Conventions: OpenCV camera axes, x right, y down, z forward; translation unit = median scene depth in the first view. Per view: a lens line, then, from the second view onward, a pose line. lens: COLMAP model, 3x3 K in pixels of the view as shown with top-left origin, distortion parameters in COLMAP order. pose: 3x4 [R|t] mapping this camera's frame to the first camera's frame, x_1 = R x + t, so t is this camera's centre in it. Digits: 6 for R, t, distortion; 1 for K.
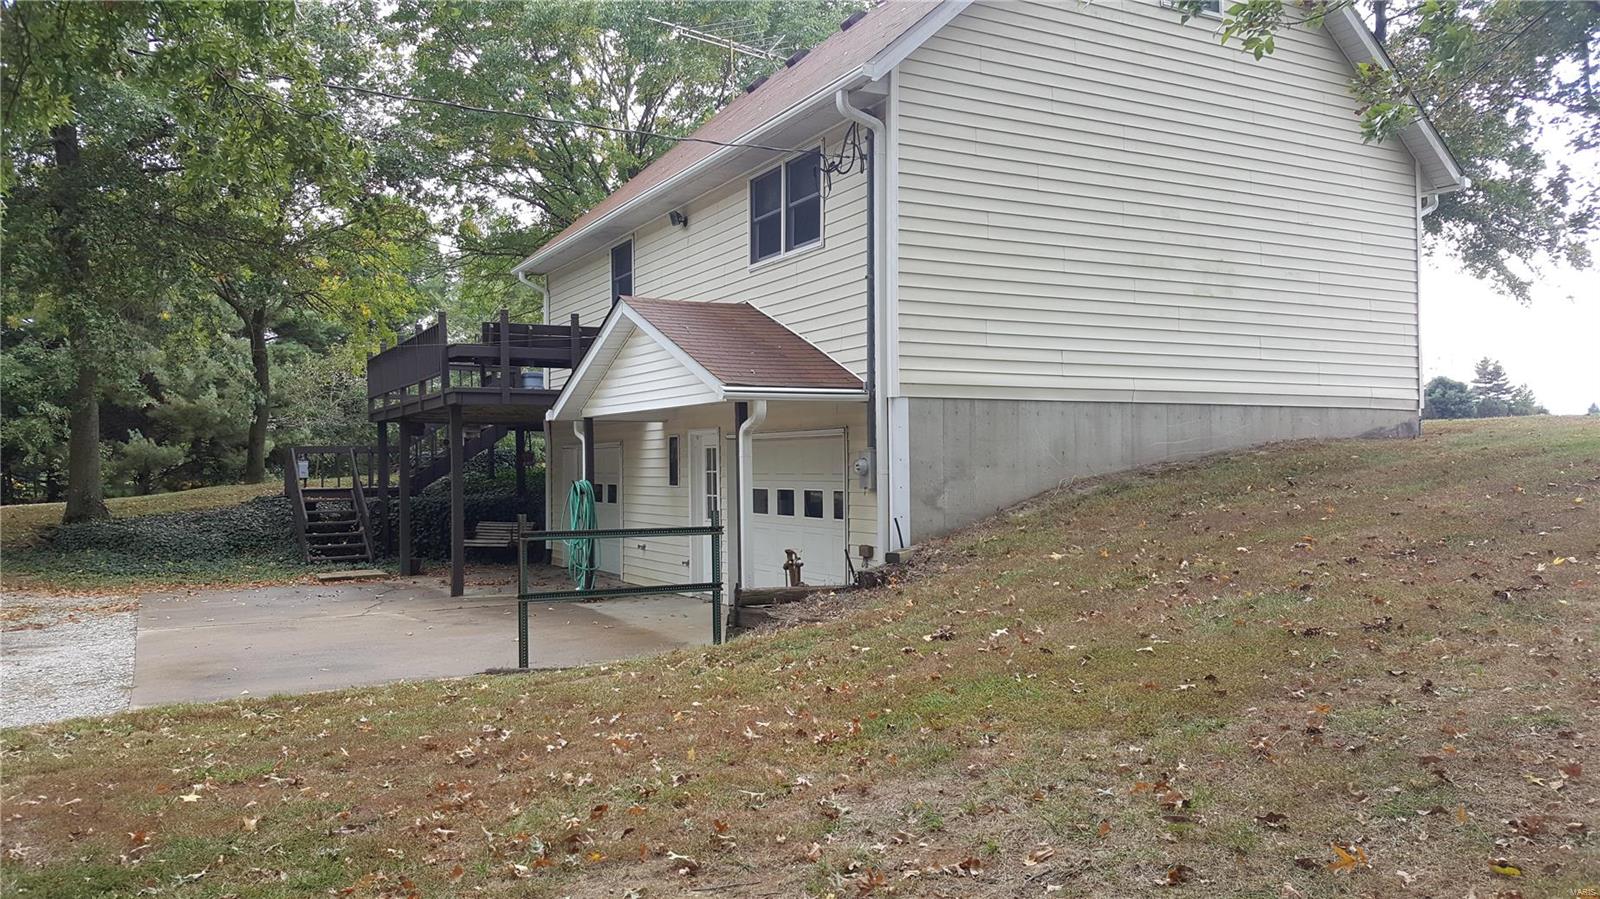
lens RADIAL K [[1131.3, 0, 800.0], [0, 1131.3, 449.5], [0, 0, 1]] dist [0.047031, -0.002399]
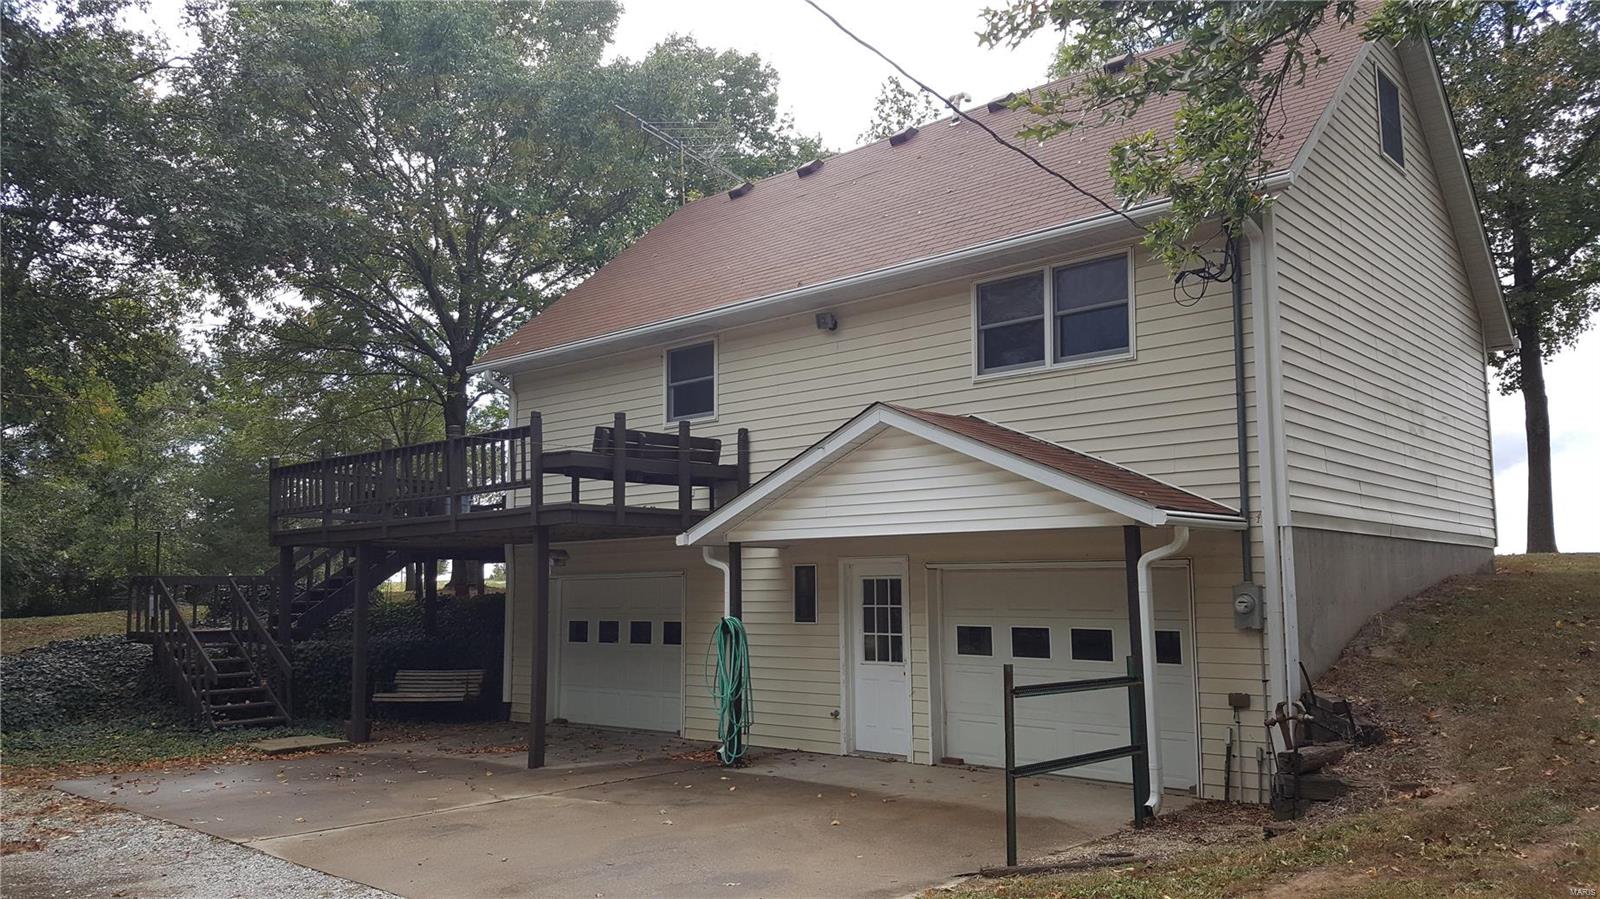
lens RADIAL K [[1131.3, 0, 800.0], [0, 1131.3, 449.5], [0, 0, 1]] dist [0.047031, -0.002399]
pose [[0.954017, 0.040074, 0.297062, -0.392160], [-0.005095, 0.993048, -0.117599, 0.001440], [-0.299709, 0.110678, 0.947589, 0.176146]]
